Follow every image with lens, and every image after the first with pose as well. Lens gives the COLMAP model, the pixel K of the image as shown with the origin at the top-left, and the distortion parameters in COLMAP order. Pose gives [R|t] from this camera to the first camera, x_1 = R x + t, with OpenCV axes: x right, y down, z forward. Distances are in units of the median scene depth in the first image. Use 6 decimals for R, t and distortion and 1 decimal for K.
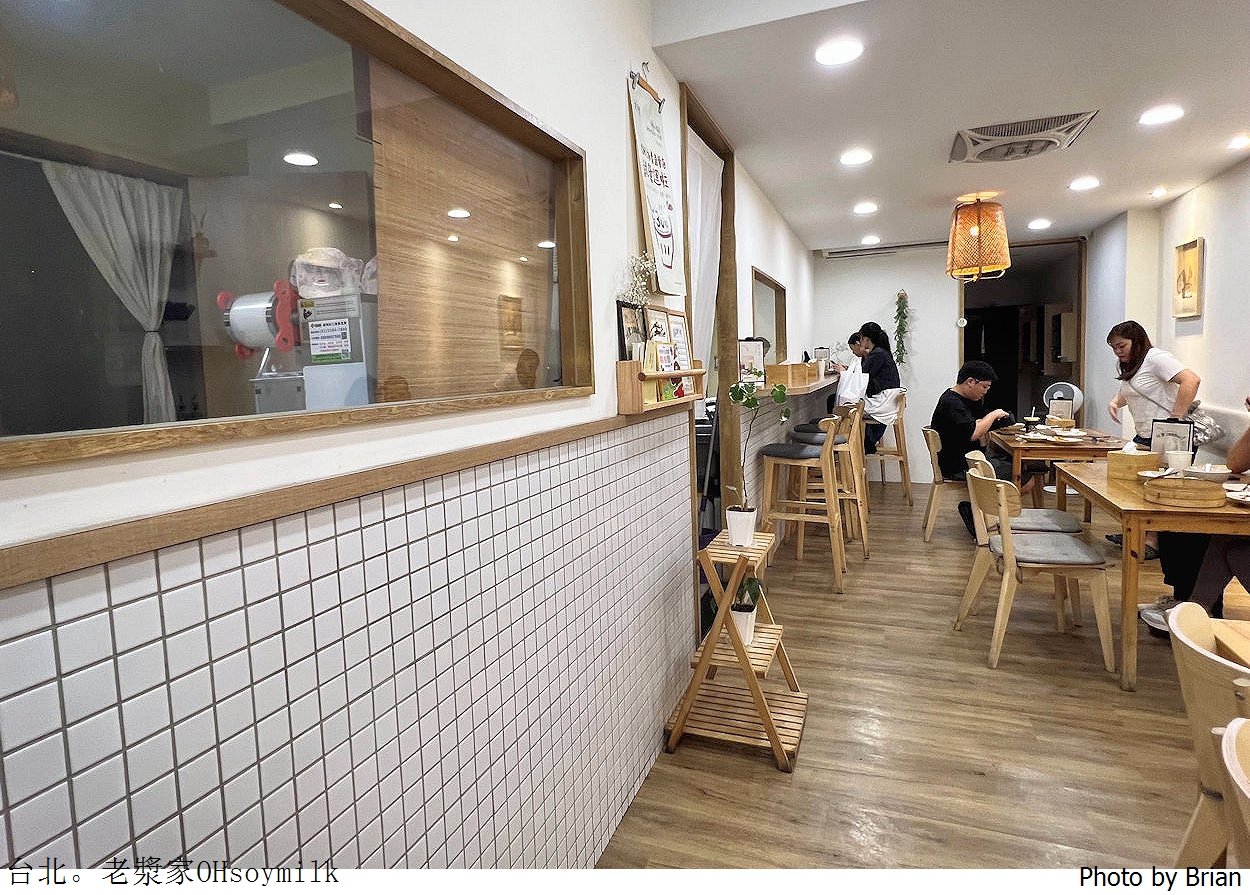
lens RADIAL K [[668.3, 0, 631.4], [0, 668.3, 429.2], [0, 0, 1]] dist [-0.002584, 0.000344]
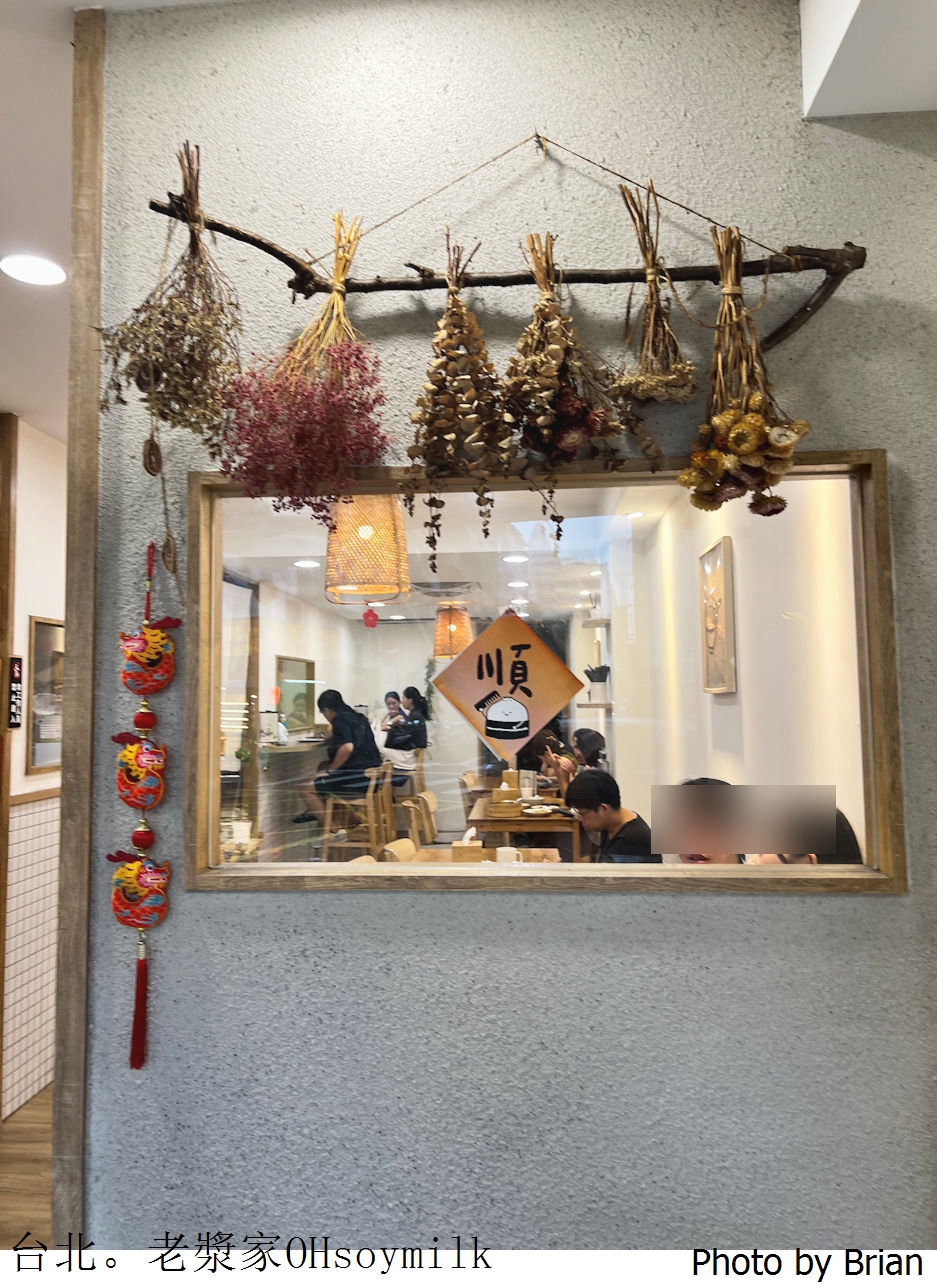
lens RADIAL K [[924.9, 0, 461.9], [0, 924.9, 632.3], [0, 0, 1]] dist [0.092259, -0.218046]
pose [[0.953939, 0.046842, 0.296322, -0.017254], [0.004038, 0.985641, -0.168808, 0.029959], [-0.299975, 0.162229, 0.940052, -0.935010]]
